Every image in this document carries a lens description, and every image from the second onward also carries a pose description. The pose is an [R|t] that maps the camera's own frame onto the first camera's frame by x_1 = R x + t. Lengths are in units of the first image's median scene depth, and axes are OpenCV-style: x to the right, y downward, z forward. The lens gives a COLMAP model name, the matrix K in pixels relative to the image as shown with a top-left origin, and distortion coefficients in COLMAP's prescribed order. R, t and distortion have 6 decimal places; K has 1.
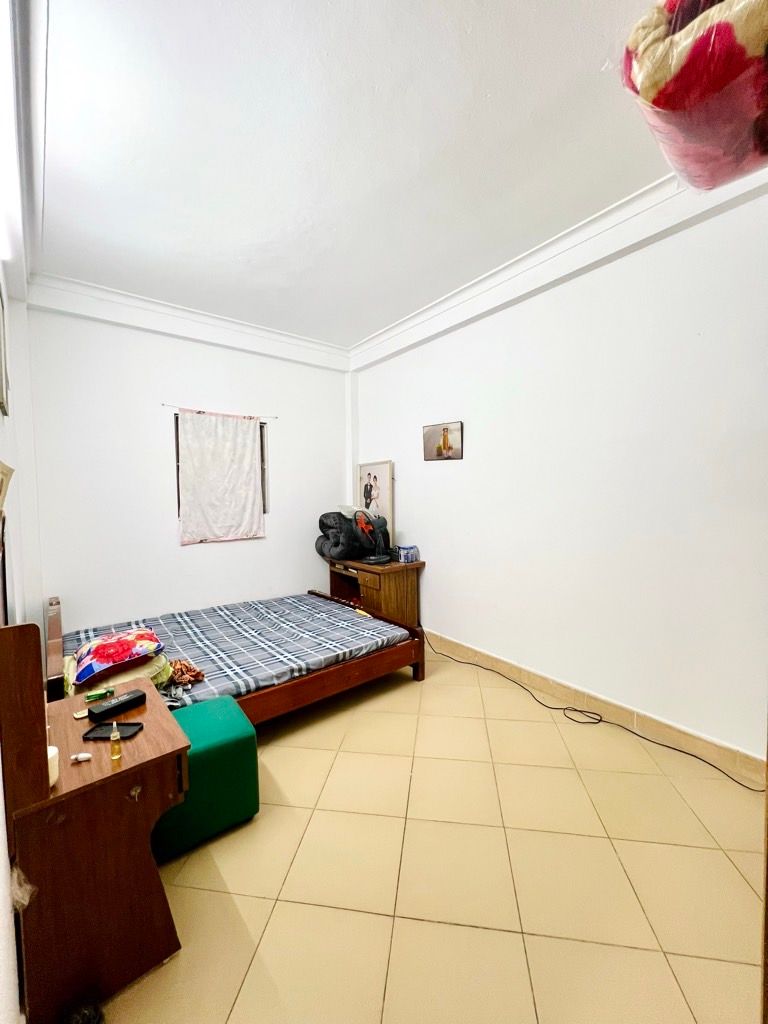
lens RADIAL K [[408.4, 0, 382.8], [0, 408.4, 513.9], [0, 0, 1]] dist [0.001207, -0.000900]
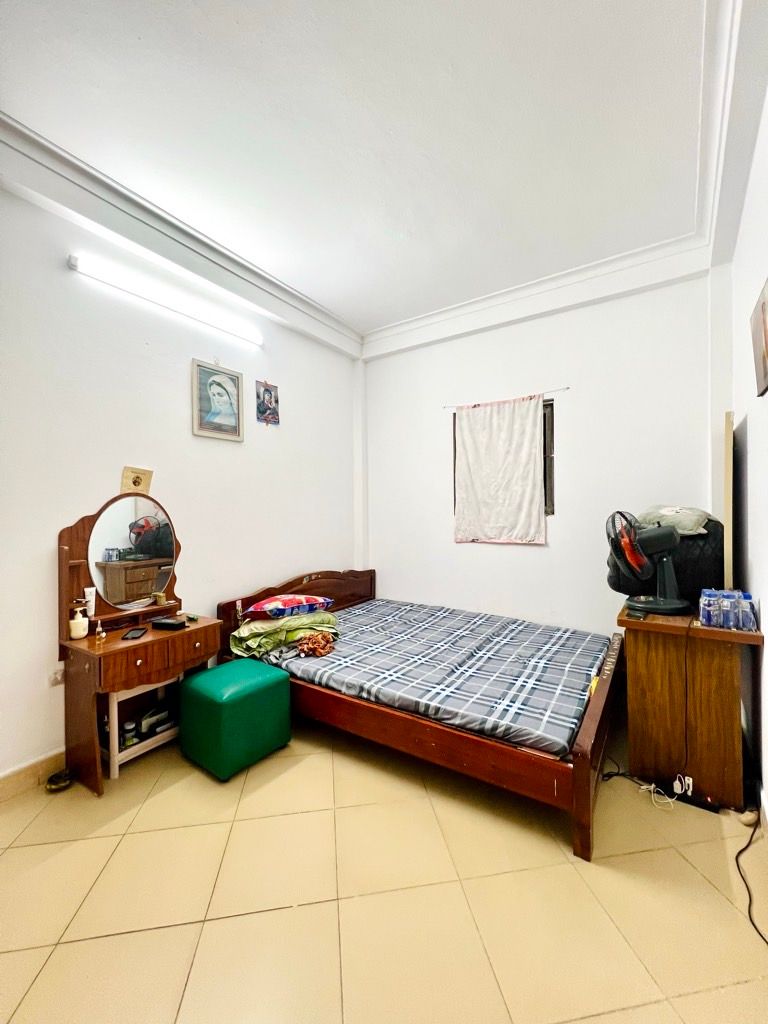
lens RADIAL K [[408.4, 0, 386.6], [0, 408.4, 511.0], [0, 0, 1]] dist [0.001207, -0.000900]
pose [[0.299285, 0.014213, -0.954058, 0.402533], [-0.045957, 0.998943, 0.000466, 0.006710], [0.953056, 0.043706, 0.299622, 0.516305]]
